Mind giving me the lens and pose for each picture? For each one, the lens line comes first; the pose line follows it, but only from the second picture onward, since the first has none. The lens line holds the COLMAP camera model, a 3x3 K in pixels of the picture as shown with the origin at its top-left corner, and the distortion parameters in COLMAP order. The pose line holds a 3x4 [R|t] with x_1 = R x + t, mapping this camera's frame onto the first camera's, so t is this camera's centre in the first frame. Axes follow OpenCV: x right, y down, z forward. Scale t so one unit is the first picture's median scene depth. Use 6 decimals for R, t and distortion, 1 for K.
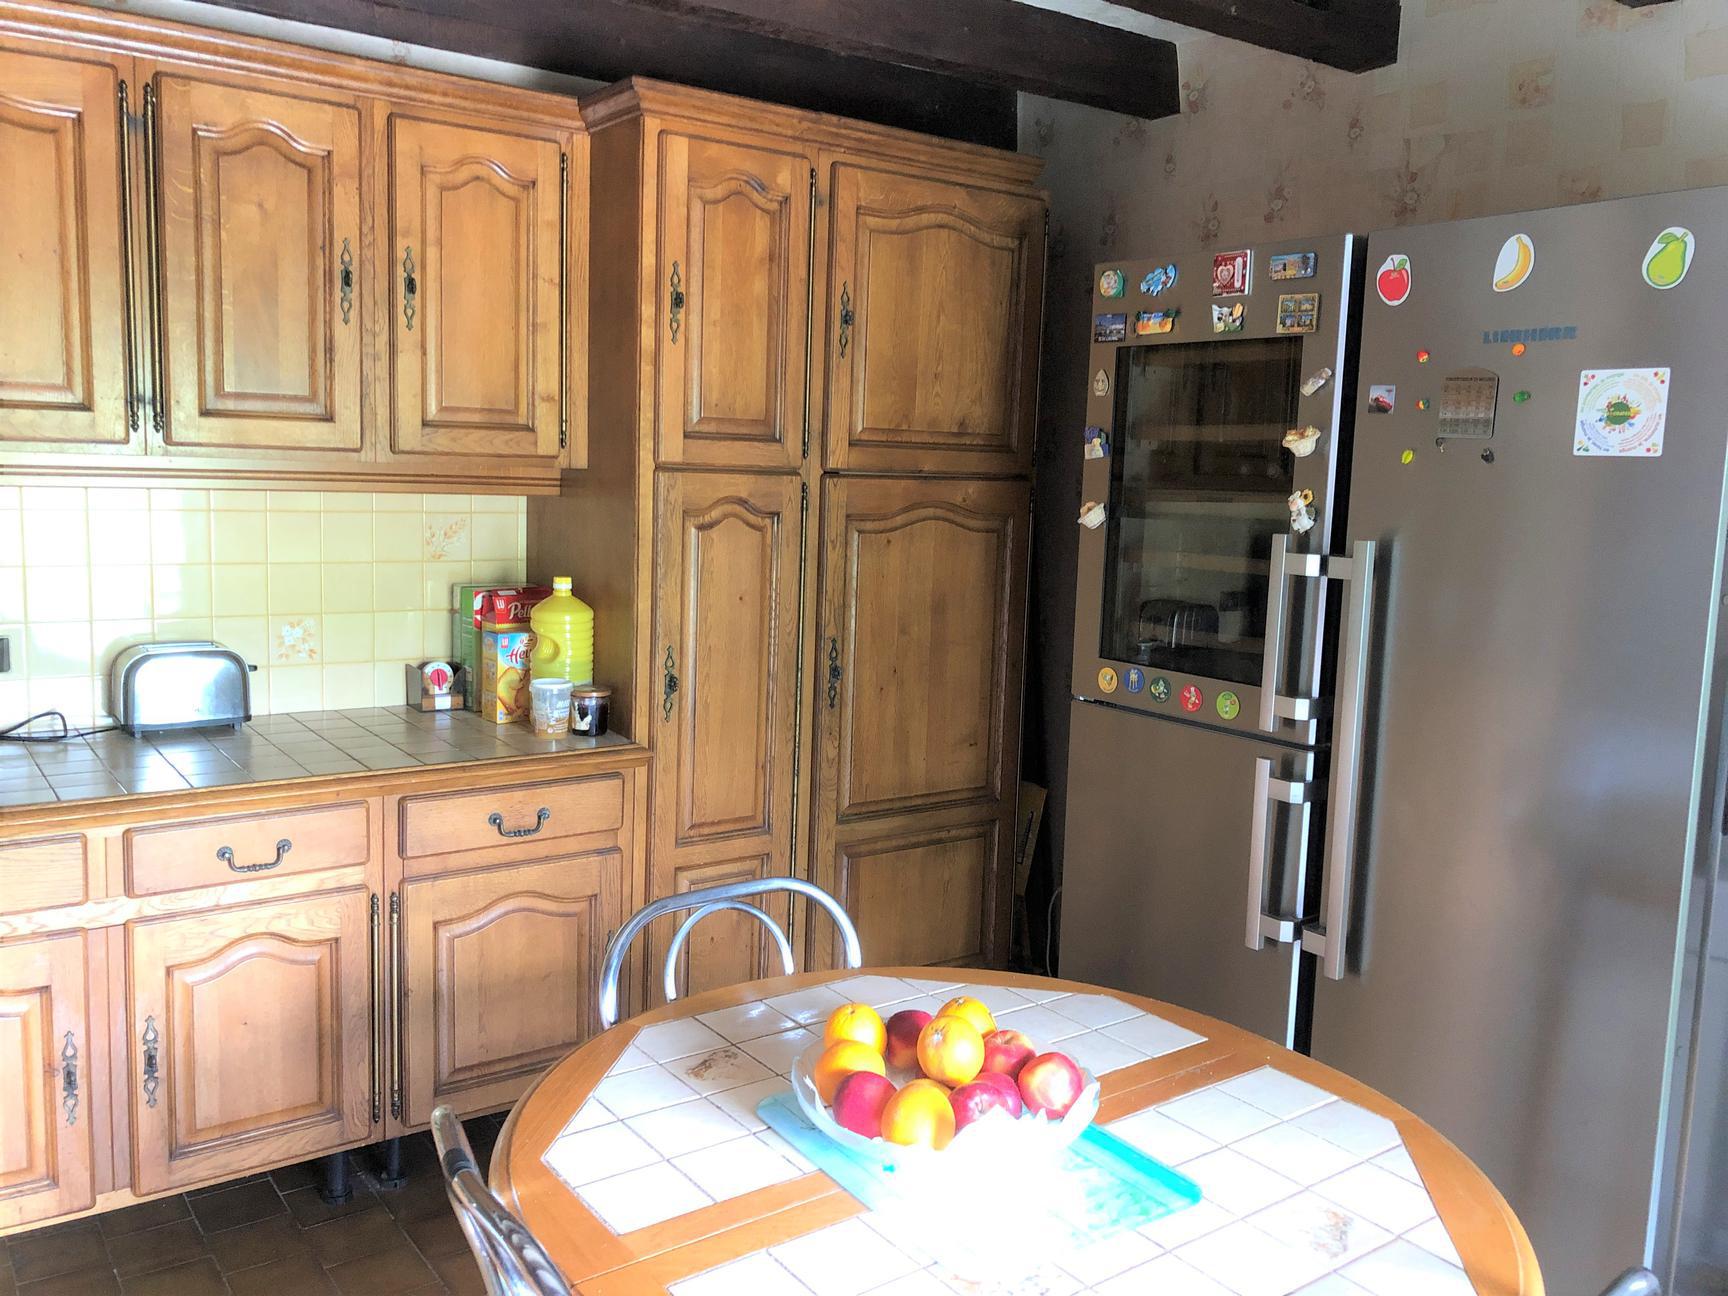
lens RADIAL K [[1409.9, 0, 867.2], [0, 1409.9, 631.4], [0, 0, 1]] dist [0.023926, -0.015679]
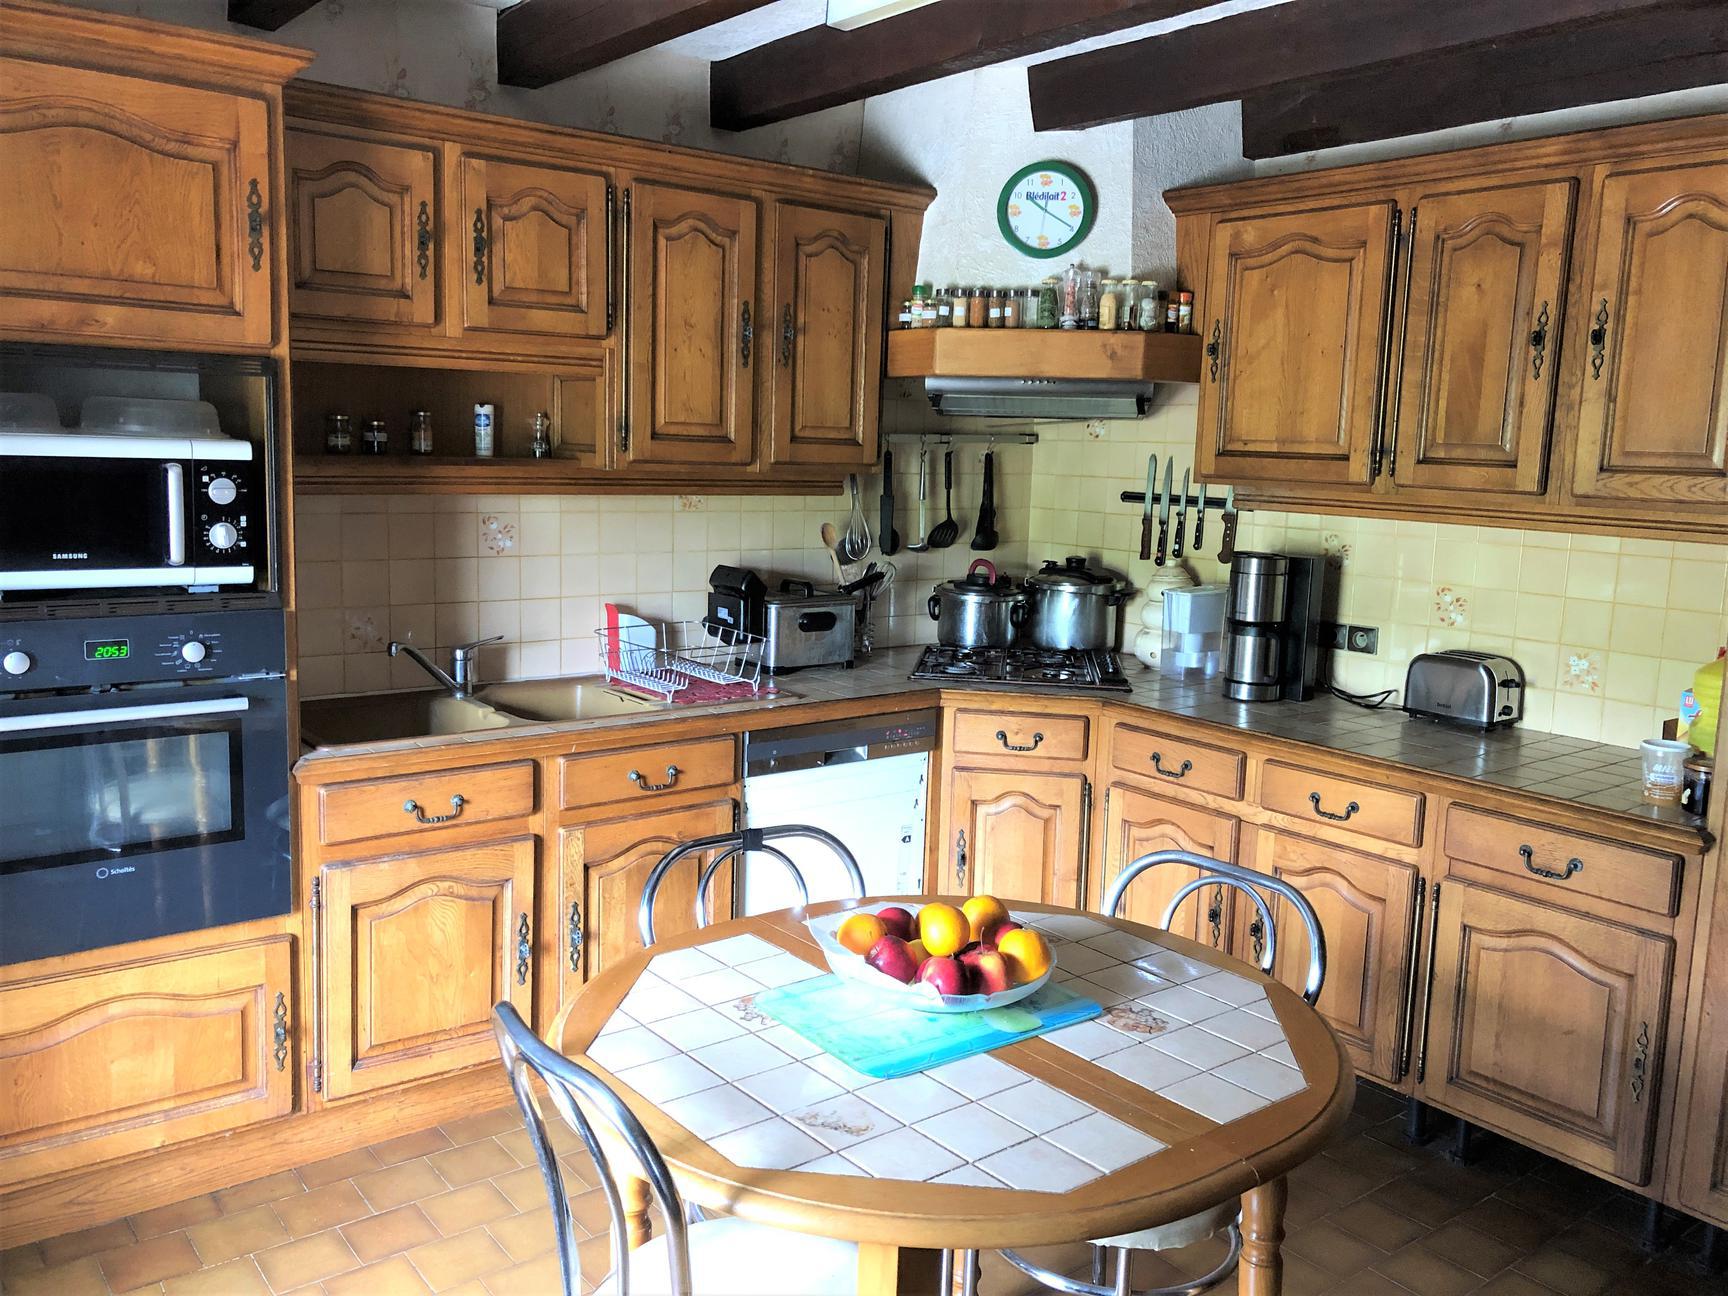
lens RADIAL K [[1409.9, 0, 867.7], [0, 1409.9, 651.4], [0, 0, 1]] dist [0.023926, -0.015679]
pose [[0.042154, 0.121677, -0.991674, 0.708041], [-0.156433, 0.981119, 0.113732, -0.050952], [0.986789, 0.150337, 0.060392, 0.435195]]
